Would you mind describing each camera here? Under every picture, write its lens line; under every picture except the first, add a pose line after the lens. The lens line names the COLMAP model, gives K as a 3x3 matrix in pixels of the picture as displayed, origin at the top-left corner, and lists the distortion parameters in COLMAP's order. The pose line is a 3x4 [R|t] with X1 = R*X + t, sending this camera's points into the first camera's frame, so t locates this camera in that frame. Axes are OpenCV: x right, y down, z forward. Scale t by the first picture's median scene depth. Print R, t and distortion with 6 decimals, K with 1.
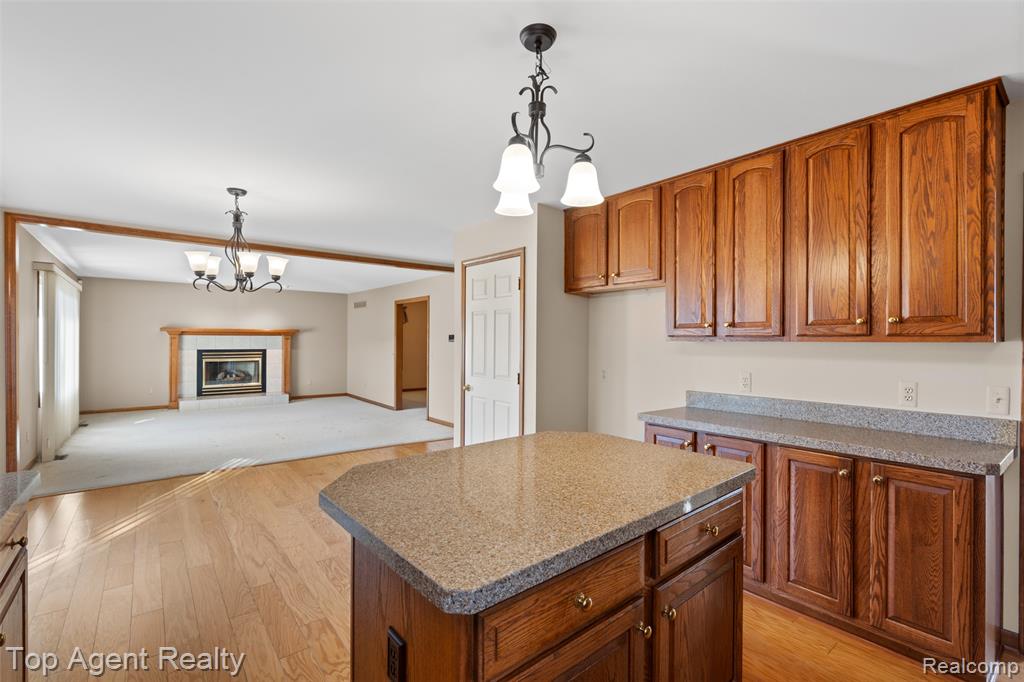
lens RADIAL K [[459.3, 0, 510.2], [0, 459.3, 338.6], [0, 0, 1]] dist [-0.006012, 0.003026]
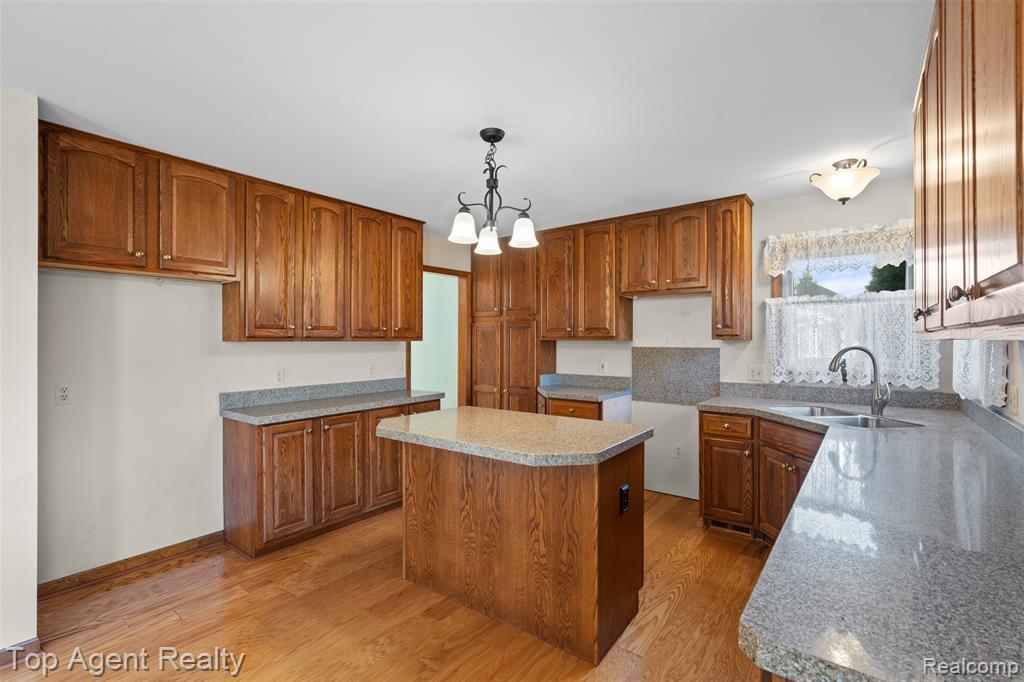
lens RADIAL K [[459.3, 0, 510.7], [0, 459.3, 340.4], [0, 0, 1]] dist [-0.006012, 0.003026]
pose [[-0.238254, -0.008640, 0.971164, -0.342345], [-0.006818, 0.999951, 0.007223, -0.003992], [-0.971179, -0.004901, -0.238302, 0.319483]]
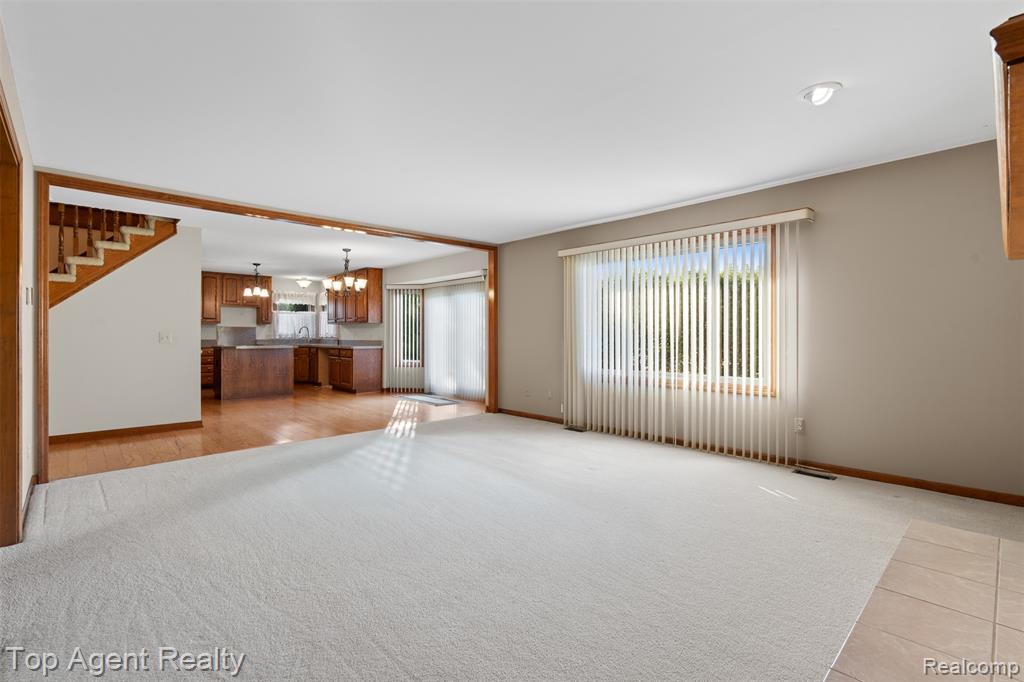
lens RADIAL K [[459.3, 0, 502.8], [0, 459.3, 335.9], [0, 0, 1]] dist [-0.006012, 0.003026]
pose [[-0.996910, -0.011759, -0.077669, -0.577914], [-0.011264, 0.999913, -0.006803, 0.039763], [0.077742, -0.005908, -0.996956, 1.589497]]
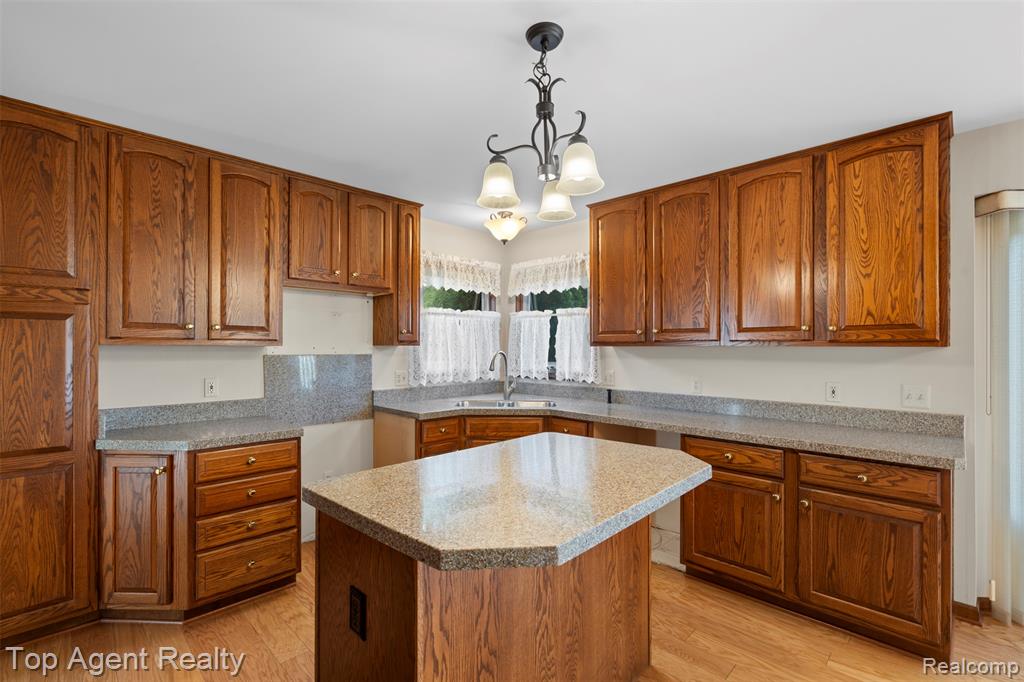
lens RADIAL K [[459.3, 0, 509.5], [0, 459.3, 347.3], [0, 0, 1]] dist [-0.006012, 0.003026]
pose [[-0.992792, -0.010839, -0.119356, 0.061130], [-0.010167, 0.999929, -0.006236, 0.001309], [0.119416, -0.004978, -0.992832, 0.484524]]
